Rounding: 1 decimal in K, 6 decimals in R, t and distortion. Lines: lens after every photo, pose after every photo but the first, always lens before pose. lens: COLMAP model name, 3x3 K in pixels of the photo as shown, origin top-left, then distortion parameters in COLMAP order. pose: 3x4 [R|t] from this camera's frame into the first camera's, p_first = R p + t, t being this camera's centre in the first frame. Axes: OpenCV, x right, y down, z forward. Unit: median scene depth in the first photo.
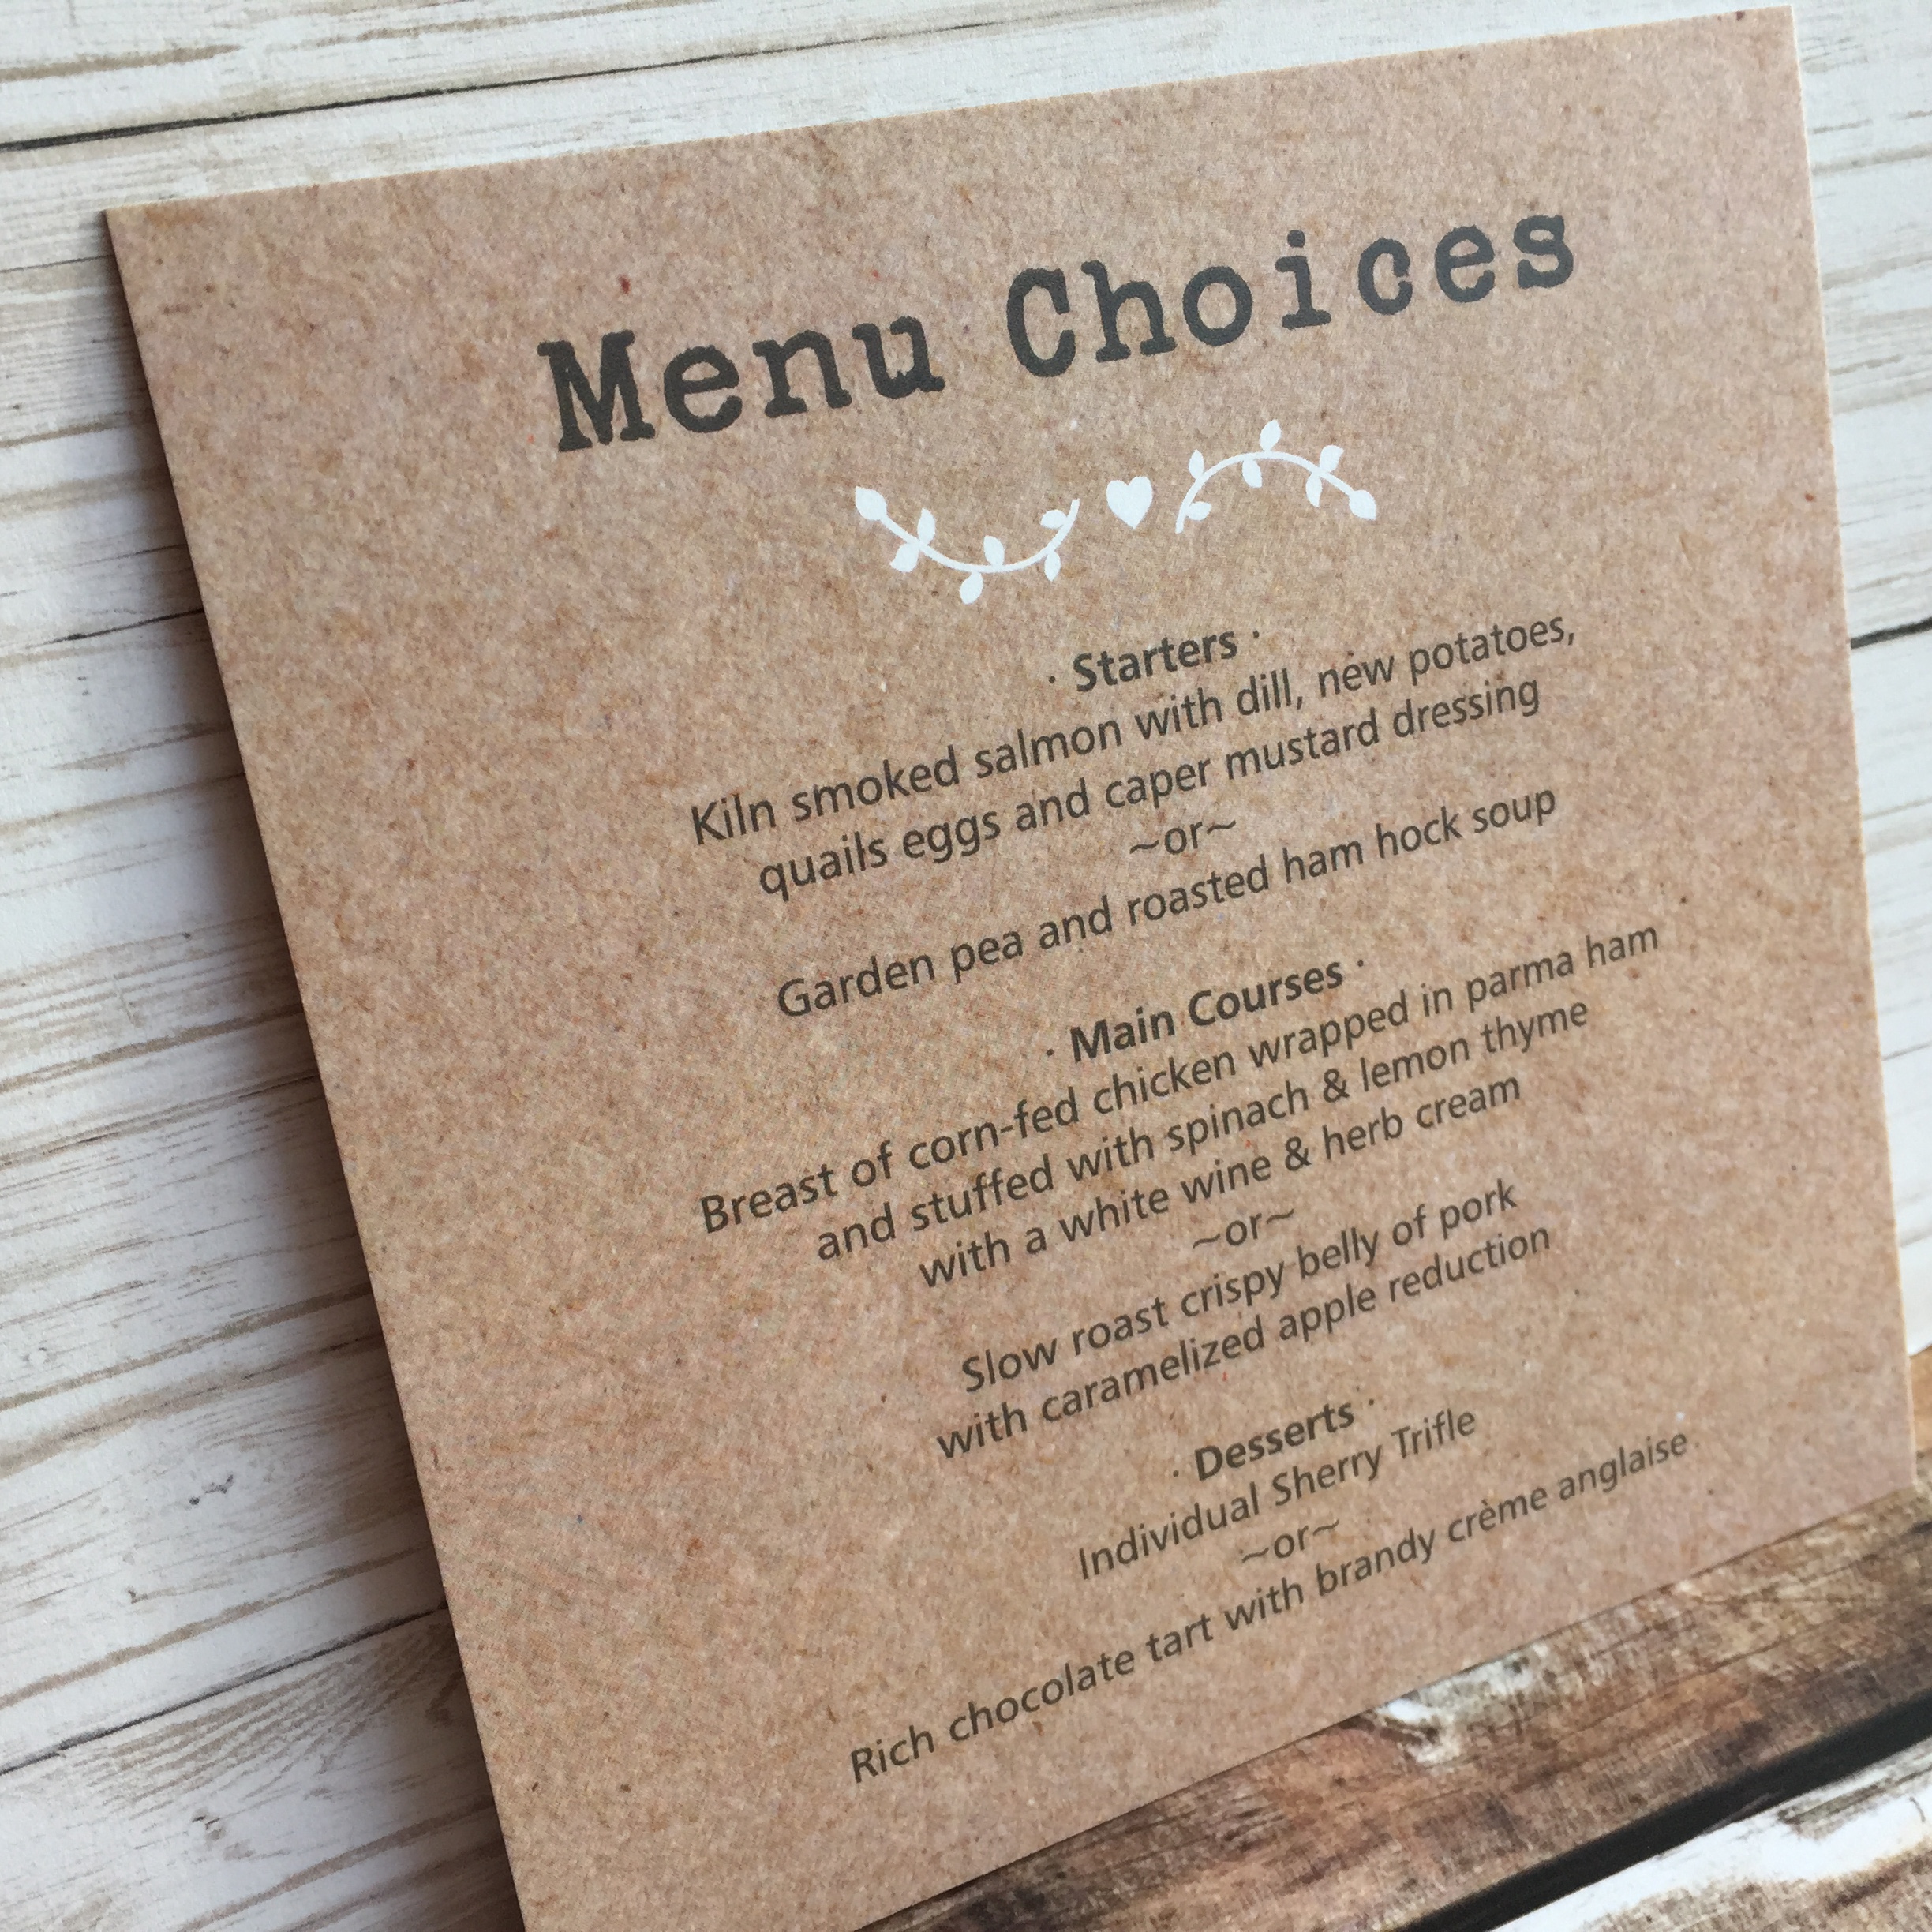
lens RADIAL K [[2278.7, 0, 966.0], [0, 2278.7, 966.0], [0, 0, 1]] dist [0.042038, -0.042977]
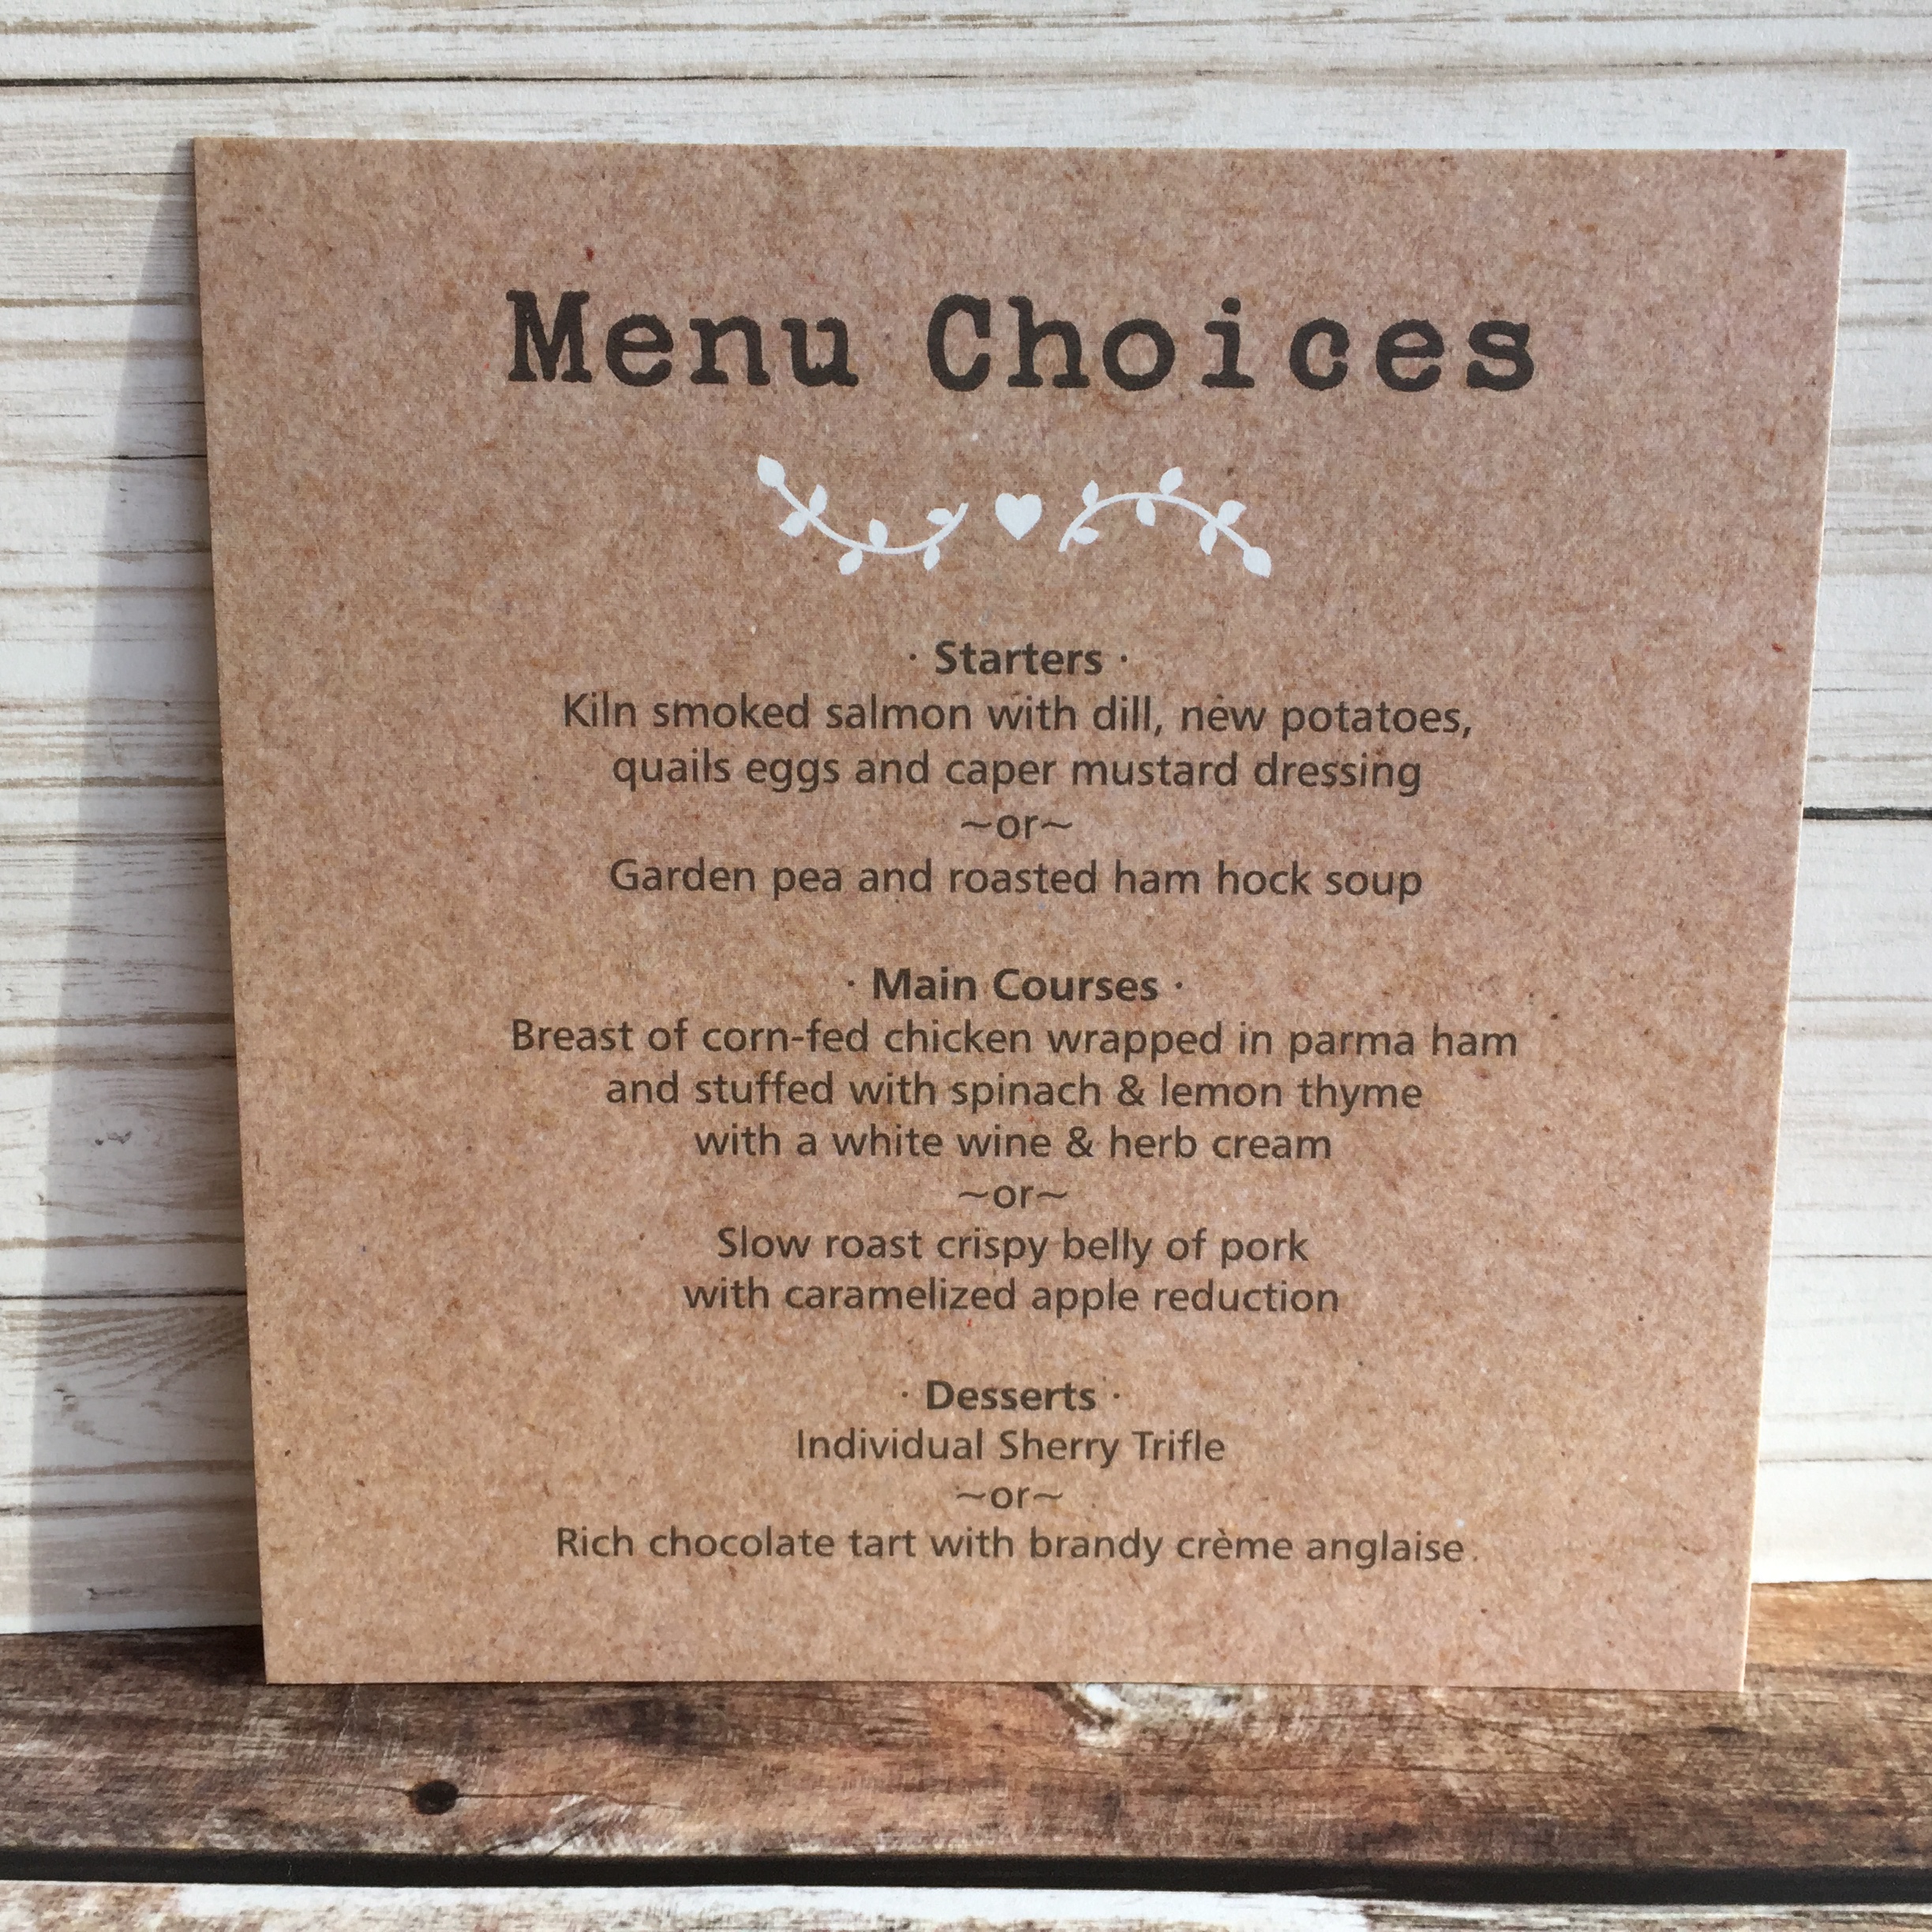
lens RADIAL K [[2278.7, 0, 966.0], [0, 2278.7, 966.0], [0, 0, 1]] dist [0.042038, -0.042977]
pose [[0.904376, 0.241810, -0.351613, 0.485759], [-0.248527, 0.968258, 0.026655, -0.014500], [0.346898, 0.063279, 0.935766, -0.030863]]
